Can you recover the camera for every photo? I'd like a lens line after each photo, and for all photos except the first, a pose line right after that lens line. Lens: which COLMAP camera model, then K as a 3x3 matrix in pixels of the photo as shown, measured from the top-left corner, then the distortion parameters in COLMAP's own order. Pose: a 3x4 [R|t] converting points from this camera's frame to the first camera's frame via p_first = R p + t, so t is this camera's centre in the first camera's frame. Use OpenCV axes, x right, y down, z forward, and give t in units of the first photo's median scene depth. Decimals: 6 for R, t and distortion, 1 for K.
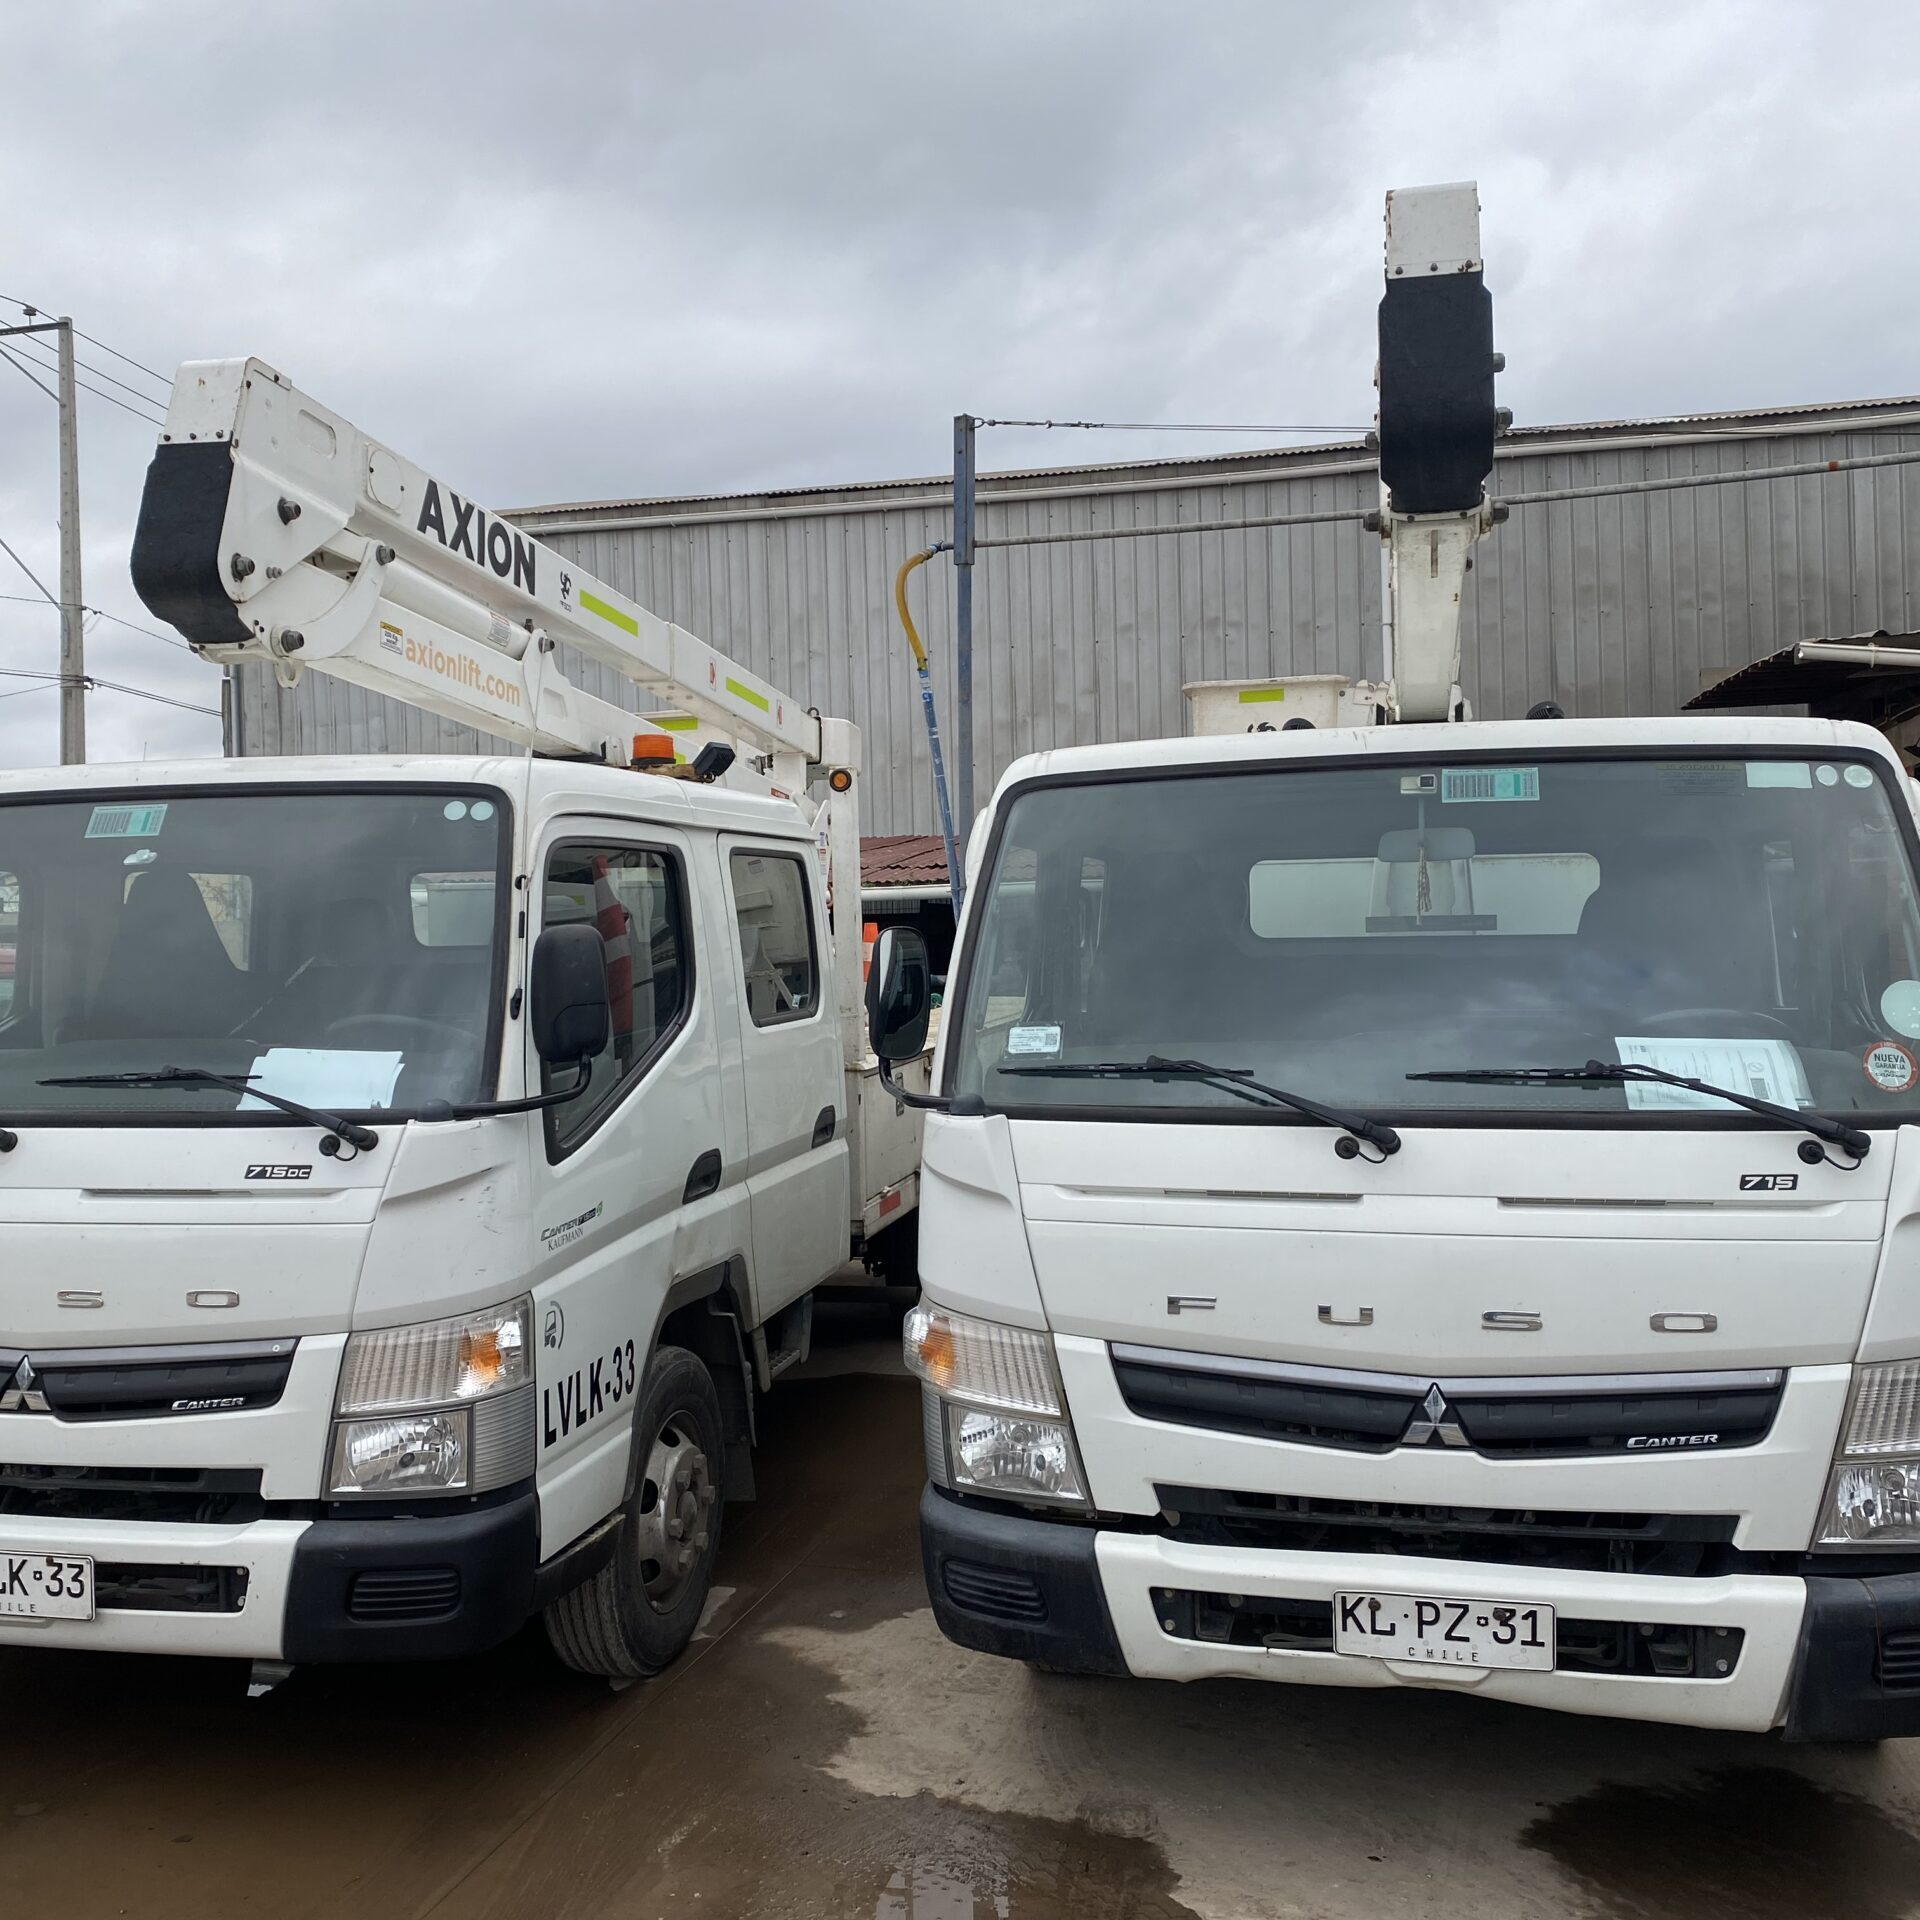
lens RADIAL K [[1998.6, 0, 958.0], [0, 1998.6, 1006.1], [0, 0, 1]] dist [0.088711, -0.148105]
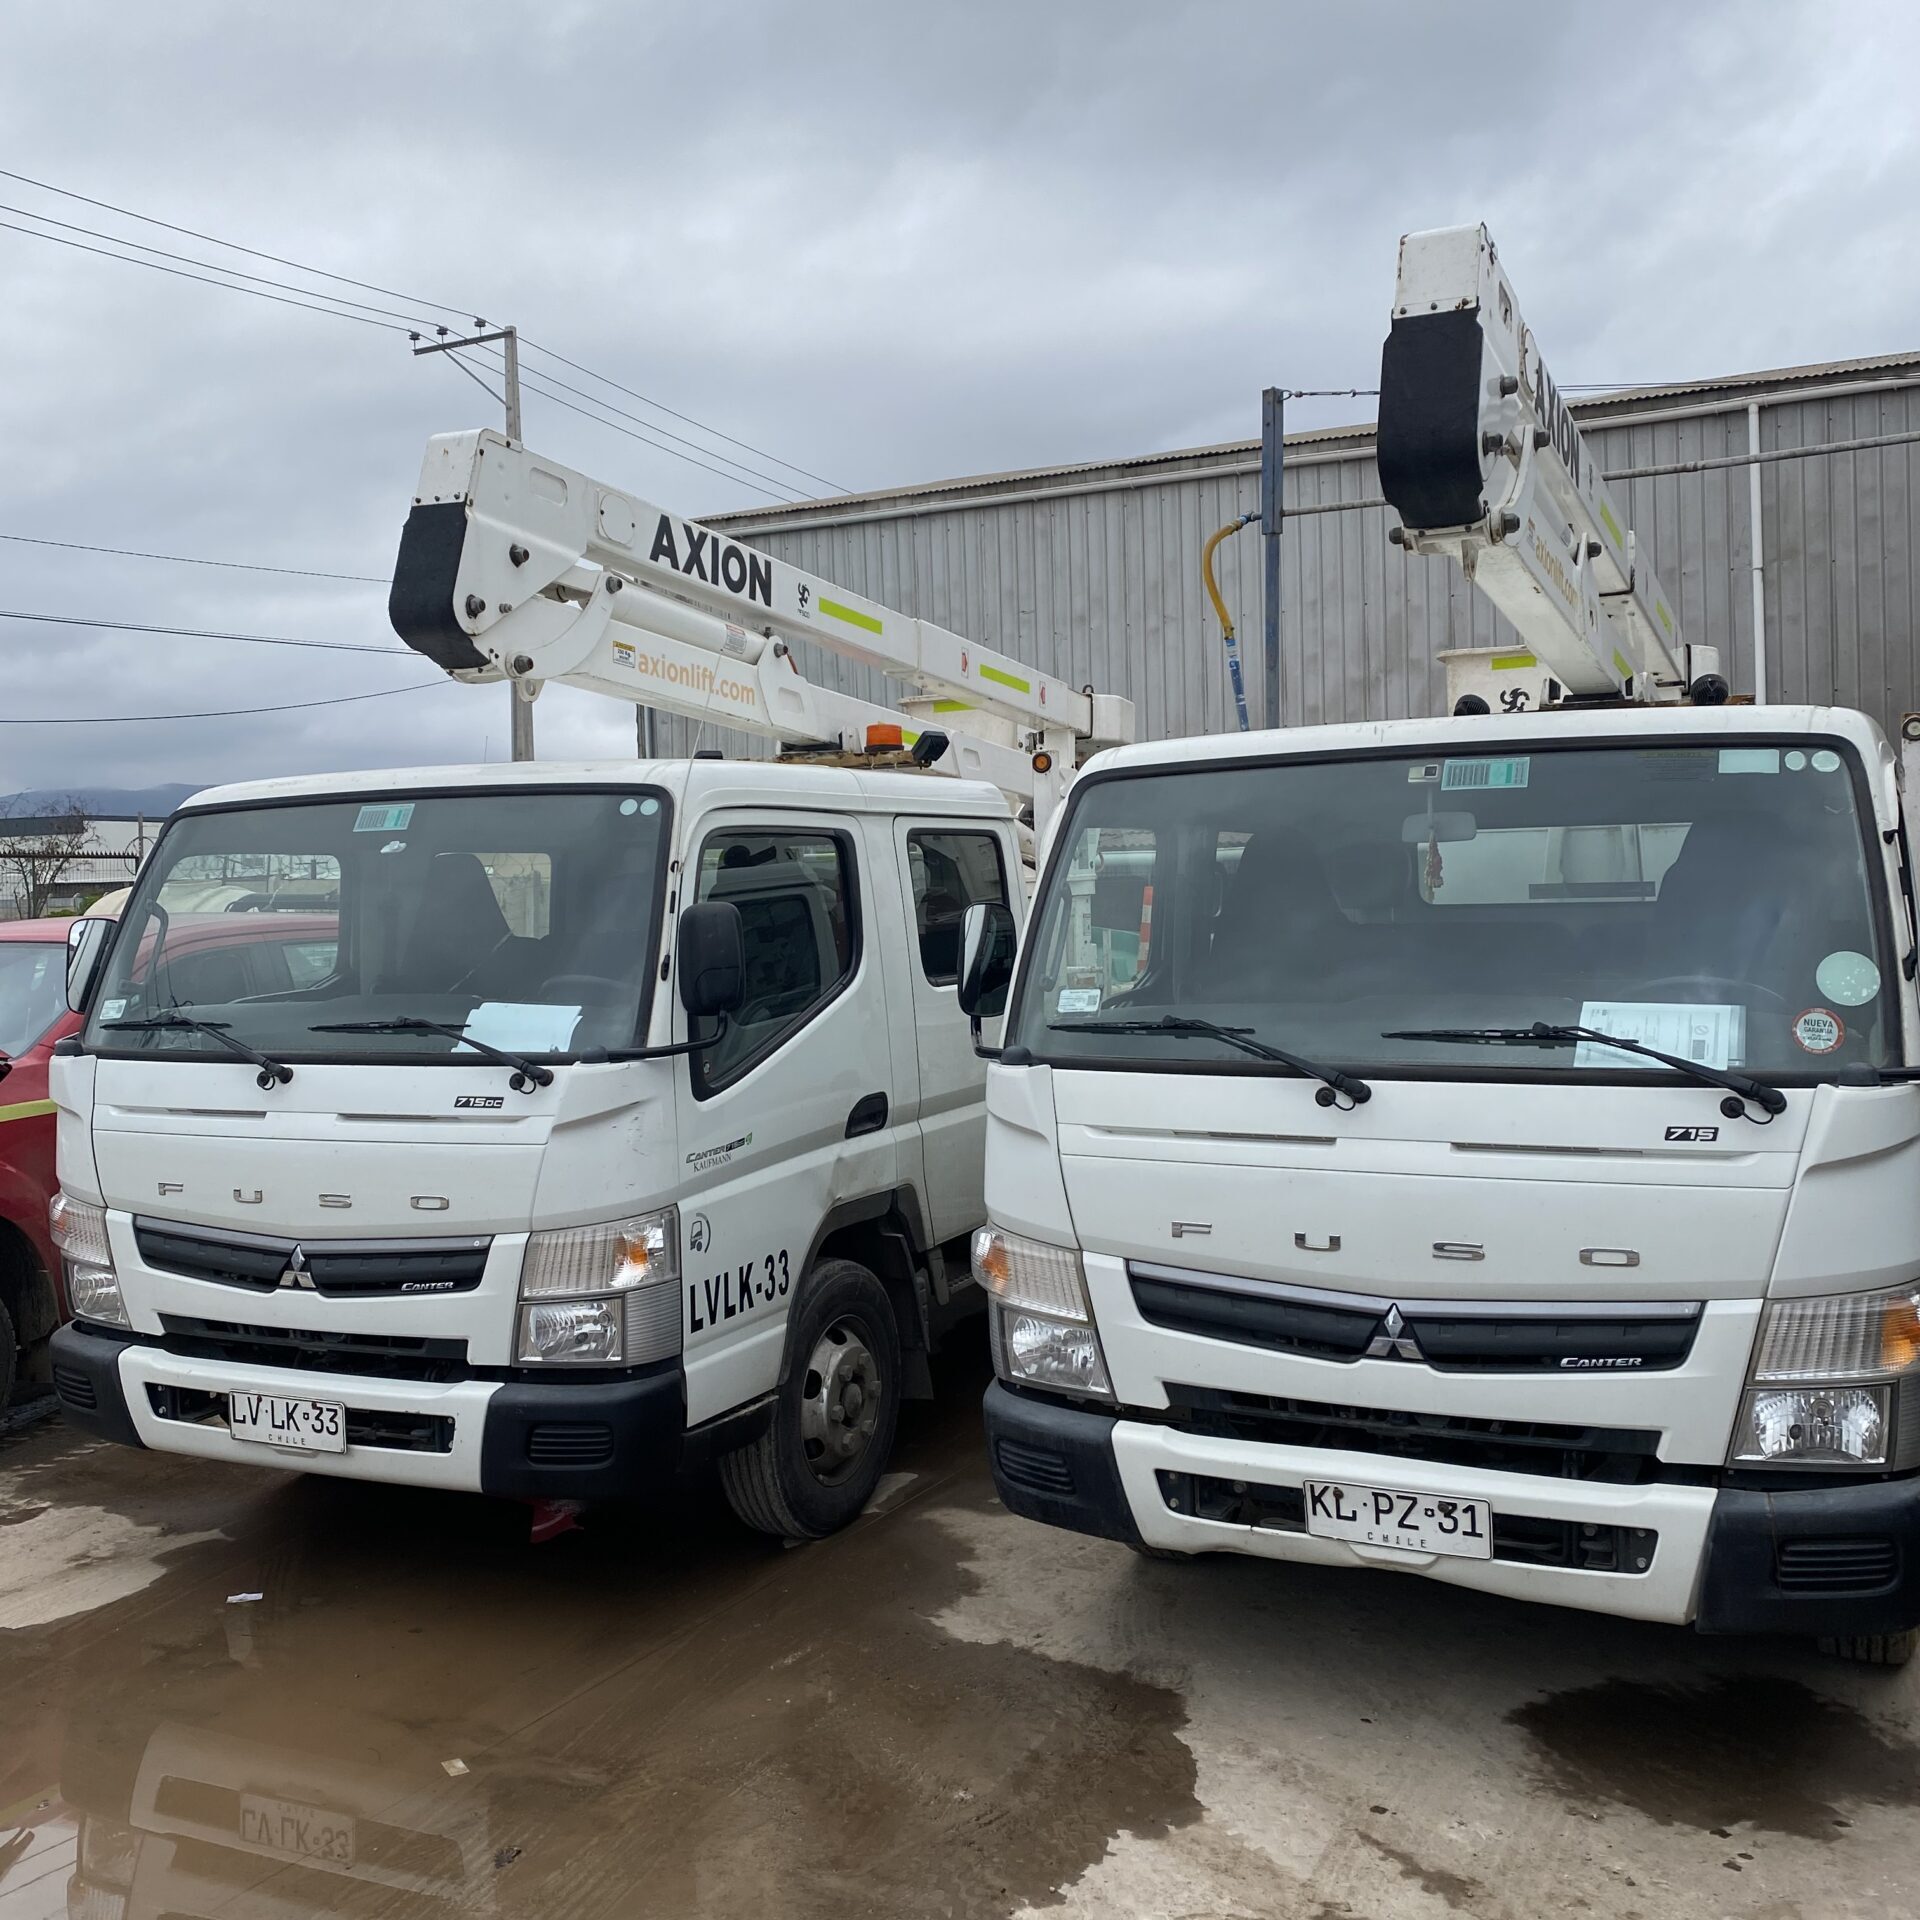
lens RADIAL K [[1969.5, 0, 957.8], [0, 1969.5, 1010.8], [0, 0, 1]] dist [0.185225, -0.482128]
pose [[0.978254, 0.008032, -0.207254, 0.205592], [-0.002688, 0.999657, 0.026051, -0.006935], [0.207392, -0.024928, 0.977940, -0.137227]]
